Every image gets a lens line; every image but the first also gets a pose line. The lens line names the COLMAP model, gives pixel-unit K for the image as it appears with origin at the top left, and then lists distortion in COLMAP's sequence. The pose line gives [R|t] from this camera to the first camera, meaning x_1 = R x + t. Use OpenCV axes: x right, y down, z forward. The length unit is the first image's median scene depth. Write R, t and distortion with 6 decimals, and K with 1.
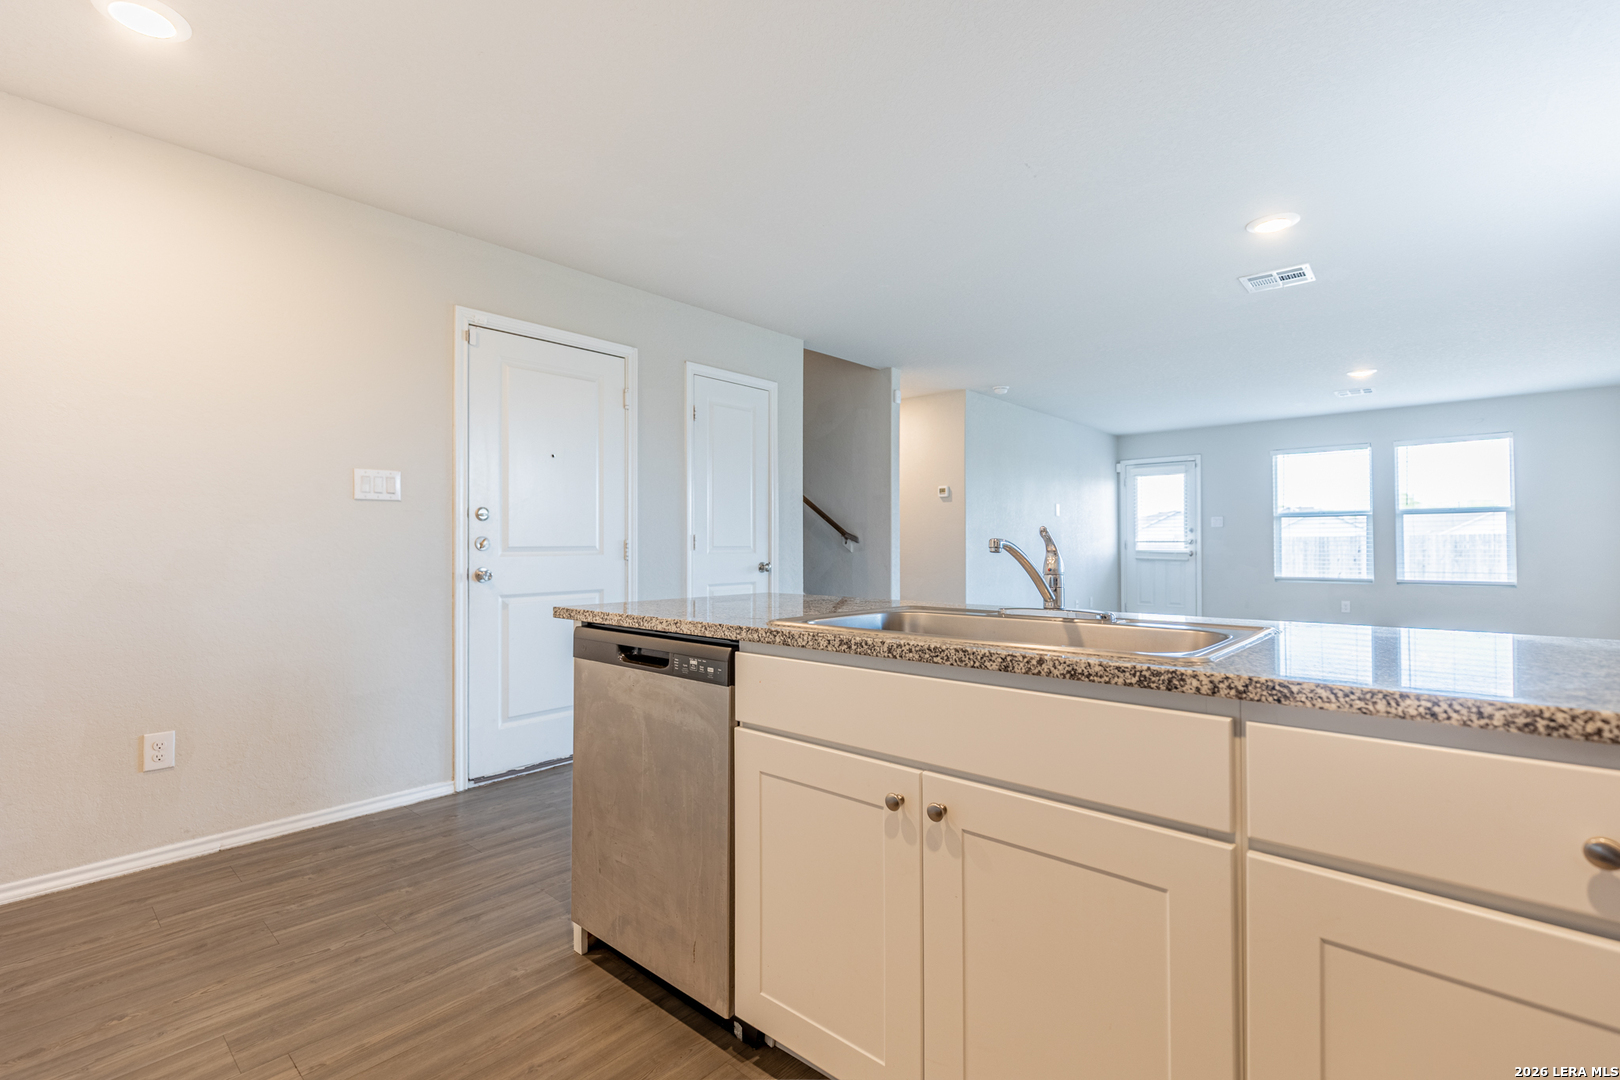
lens RADIAL K [[728.4, 0, 818.1], [0, 728.4, 539.8], [0, 0, 1]] dist [0.000068, 0.000268]
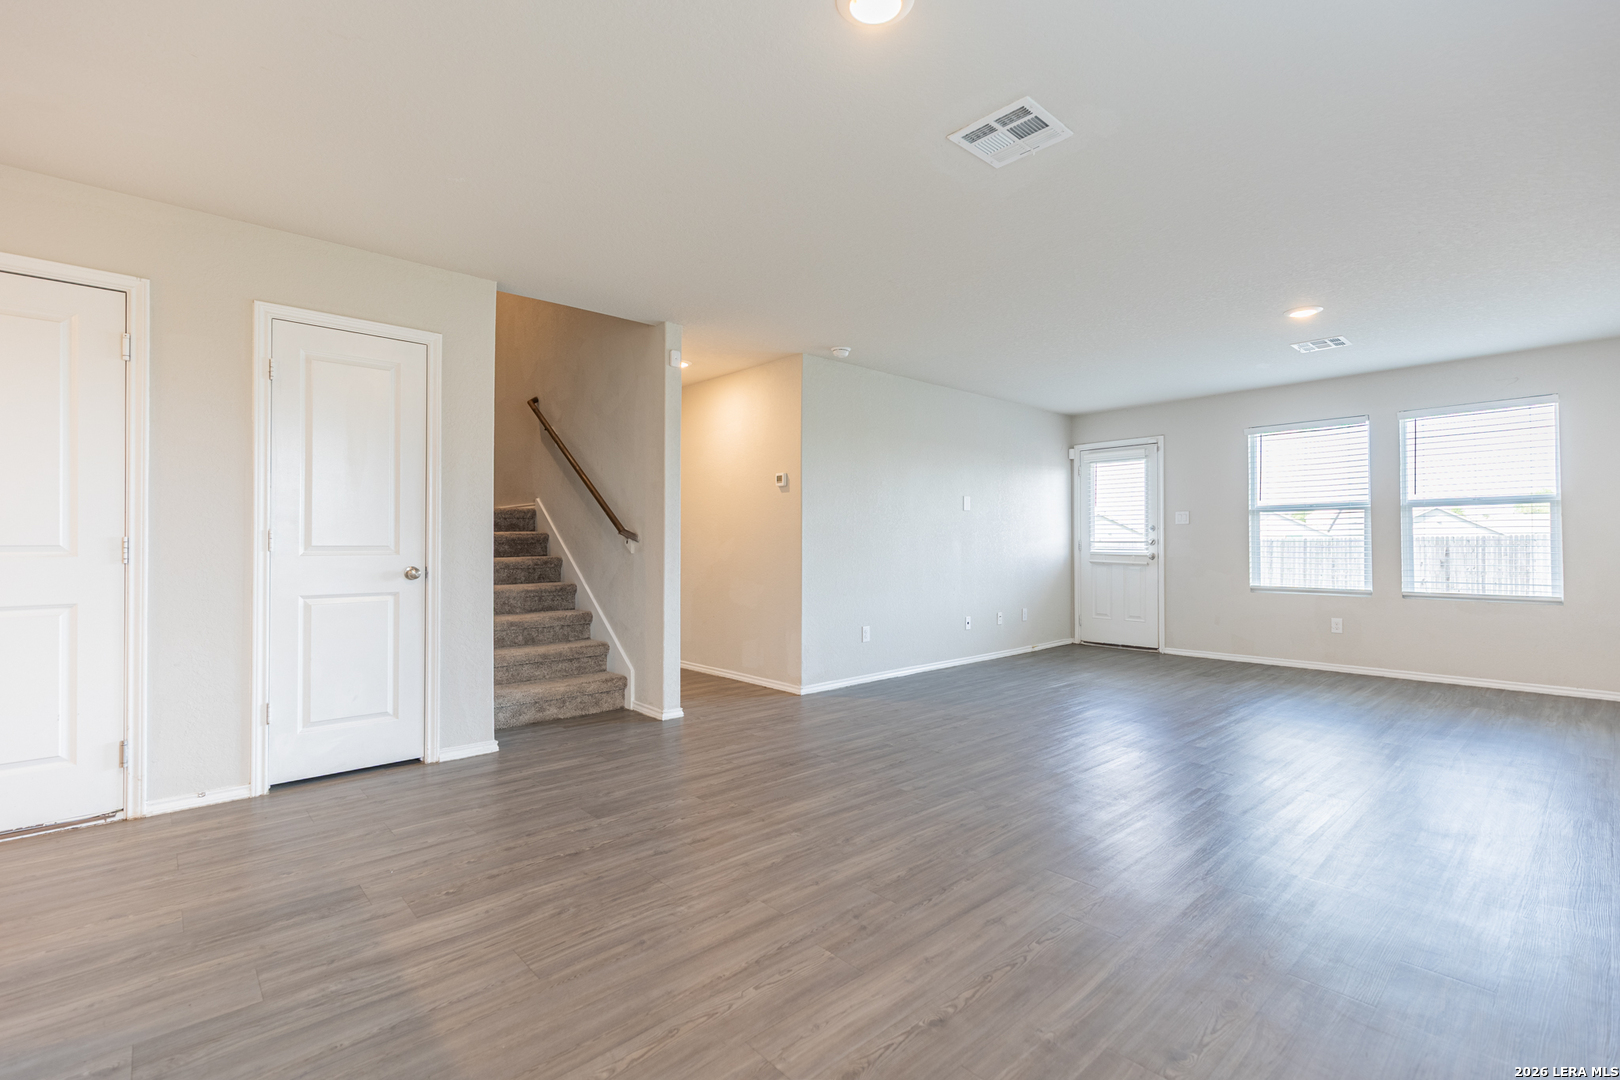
lens RADIAL K [[728.4, 0, 817.7], [0, 728.4, 537.7], [0, 0, 1]] dist [0.000068, 0.000268]
pose [[0.994295, 0.001887, -0.106647, 0.311481], [-0.002168, 0.999994, -0.002517, 0.000944], [0.106642, 0.002734, 0.994294, 0.200322]]
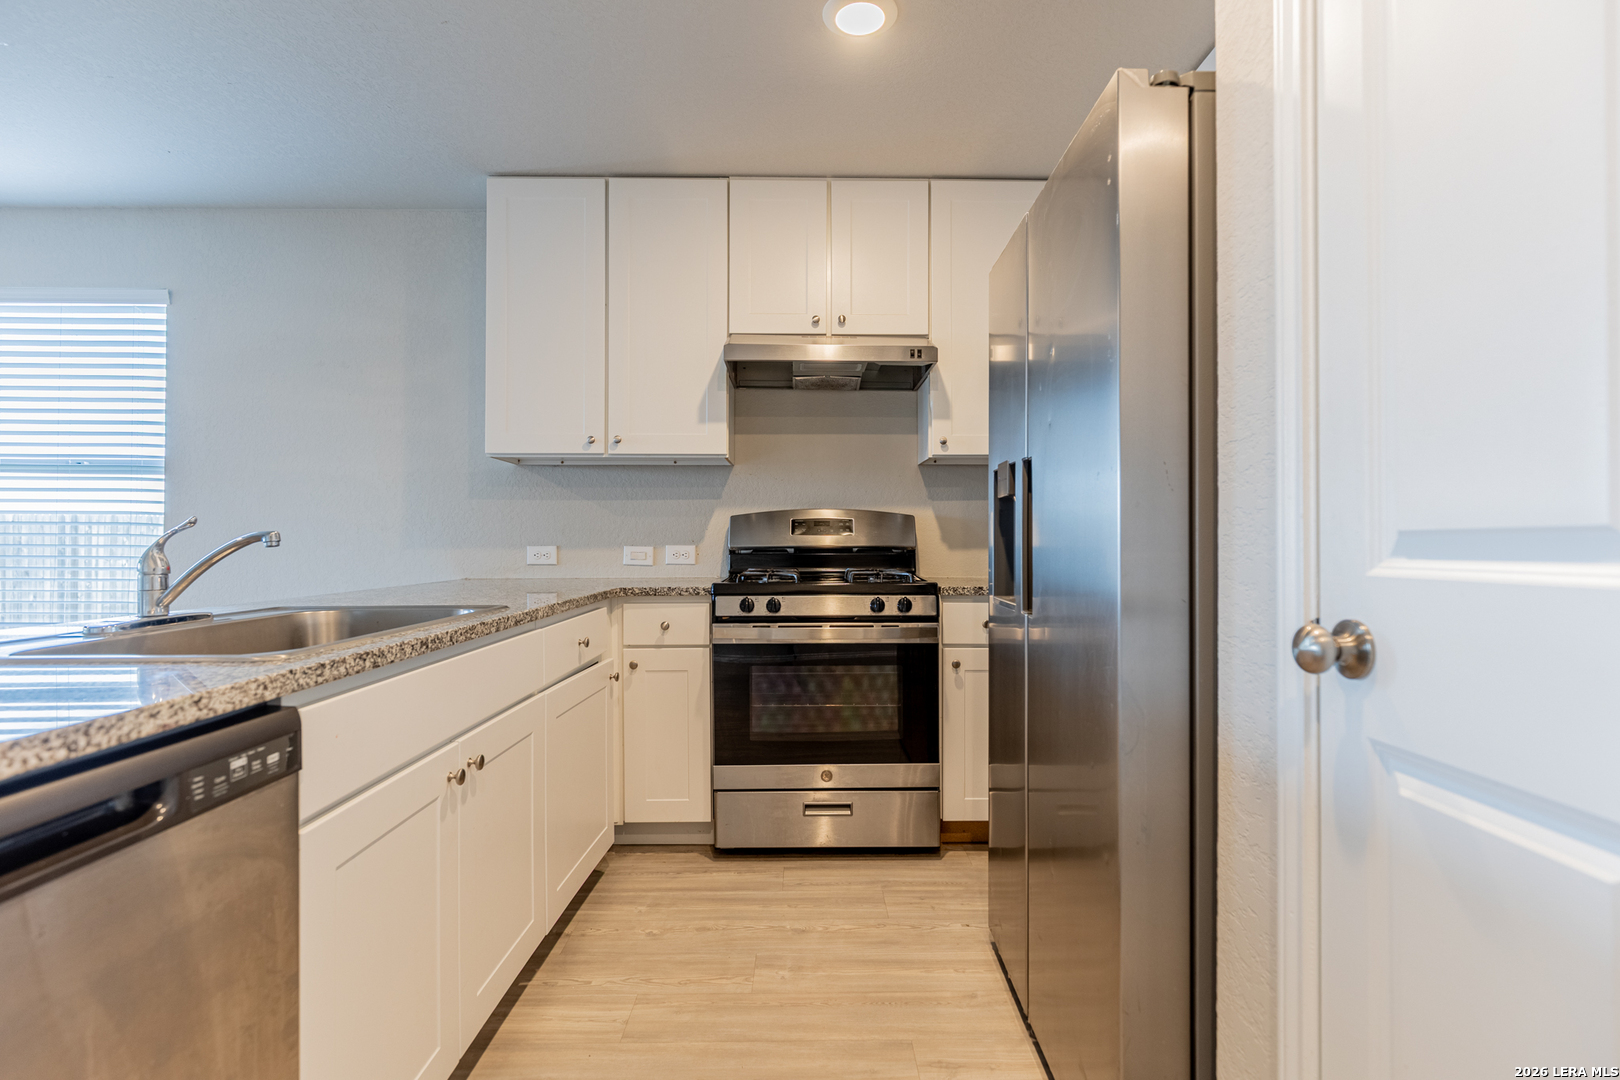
lens RADIAL K [[786.8, 0, 810.2], [0, 786.8, 539.3], [0, 0, 1]] dist [-0.000614, -0.000847]
pose [[-0.667909, 0.006139, 0.744218, -0.208497], [-0.003892, 0.999923, -0.011742, 0.003885], [-0.744233, -0.010739, -0.667834, 0.262600]]
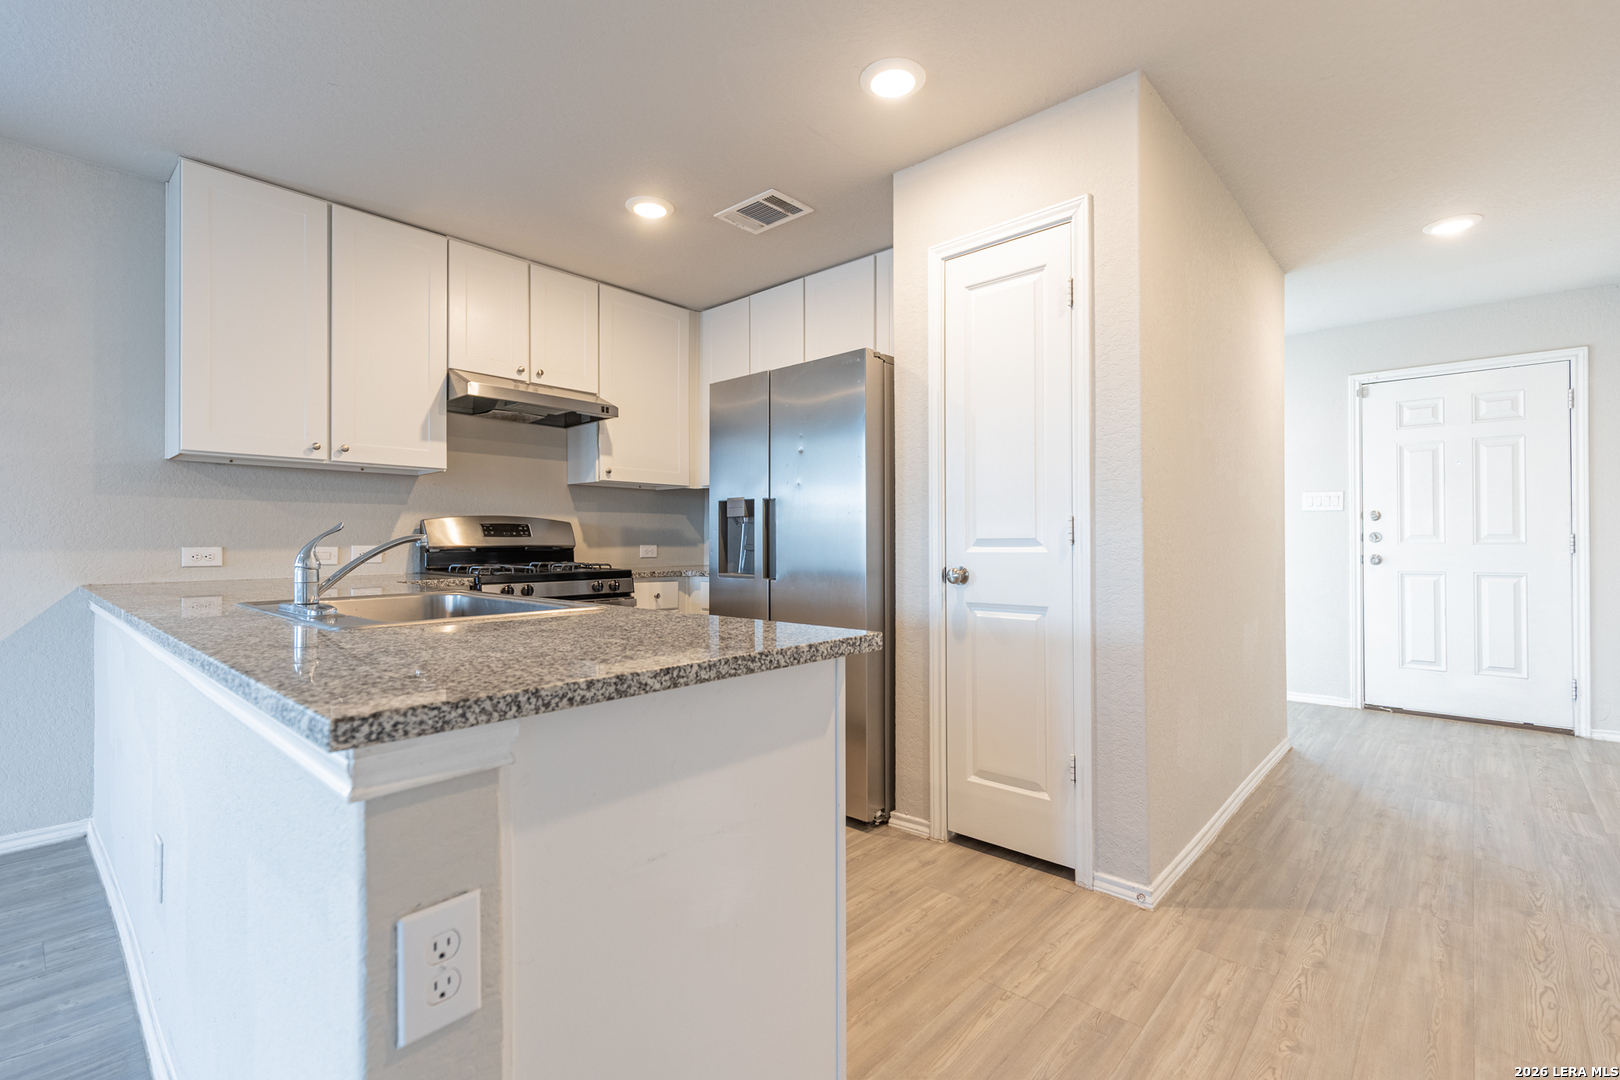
lens RADIAL K [[728.4, 0, 825.8], [0, 728.4, 537.2], [0, 0, 1]] dist [0.000068, 0.000268]
pose [[-0.999982, 0.004621, -0.003702, -0.095638], [0.004675, 0.999881, -0.014698, 0.005213], [0.003634, -0.014715, -0.999885, 0.500690]]
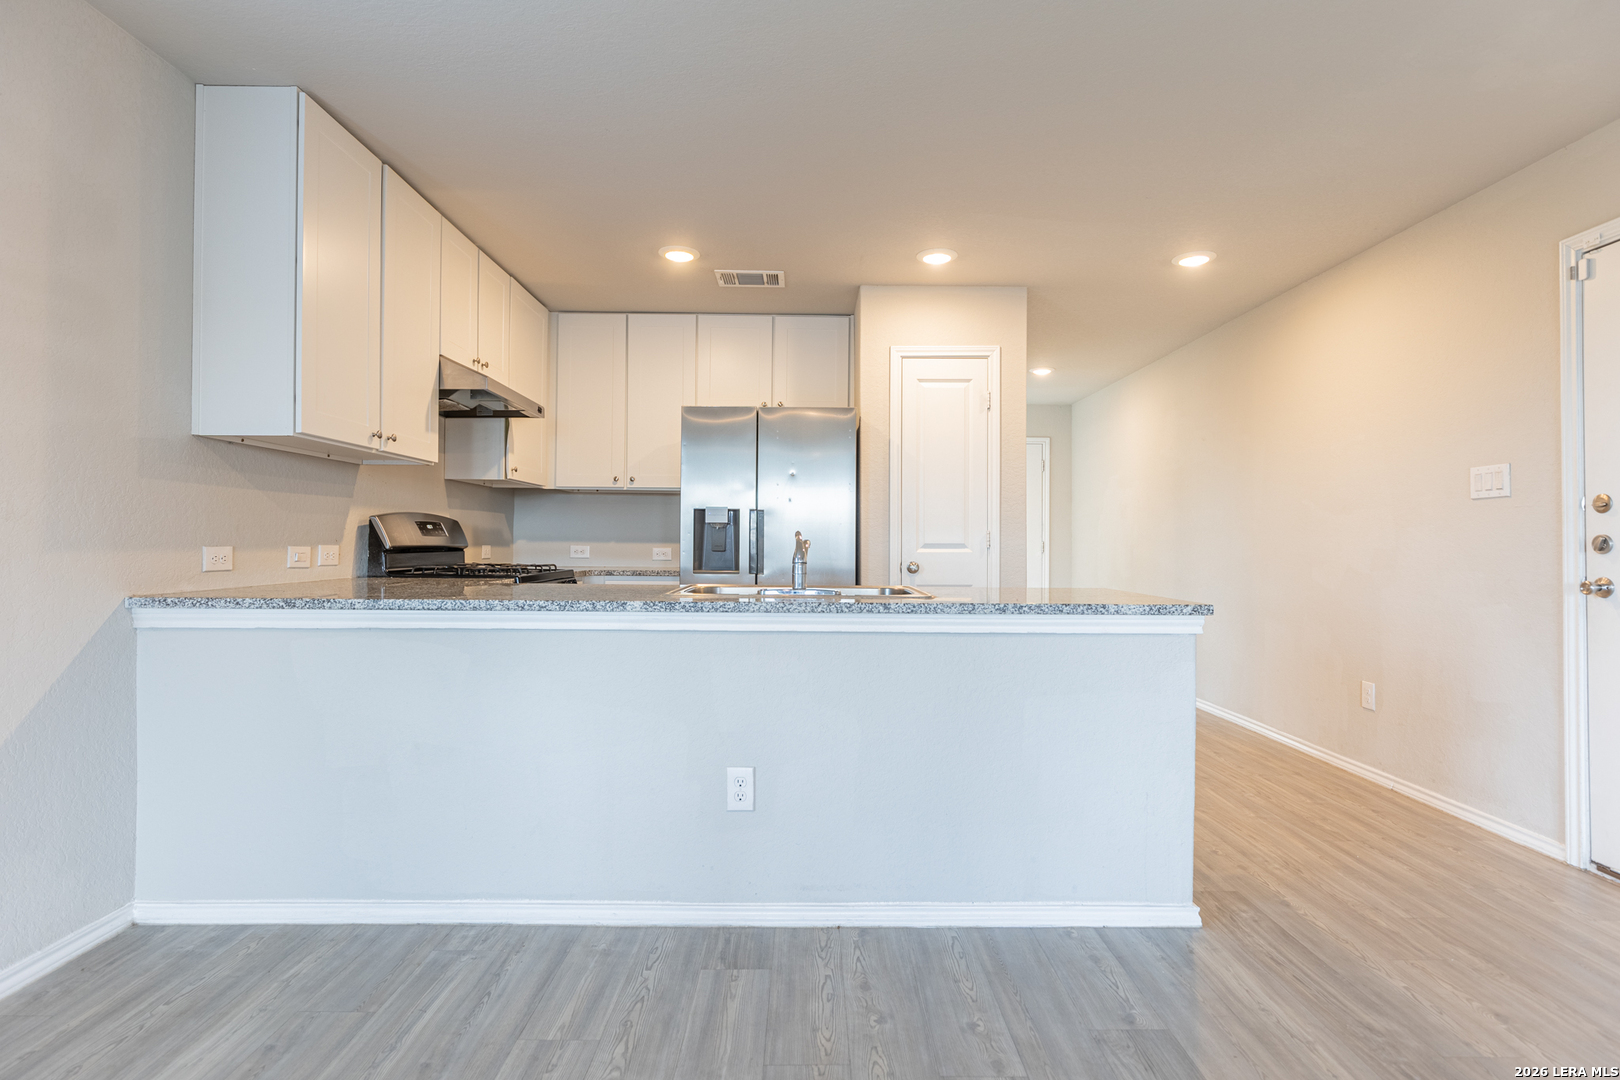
lens RADIAL K [[786.8, 0, 825.7], [0, 786.8, 538.9], [0, 0, 1]] dist [-0.000614, -0.000847]
pose [[-0.737257, -0.006122, -0.675584, 0.326664], [0.001133, 0.999946, -0.010299, 0.003567], [0.675611, -0.008359, -0.737211, 0.538790]]
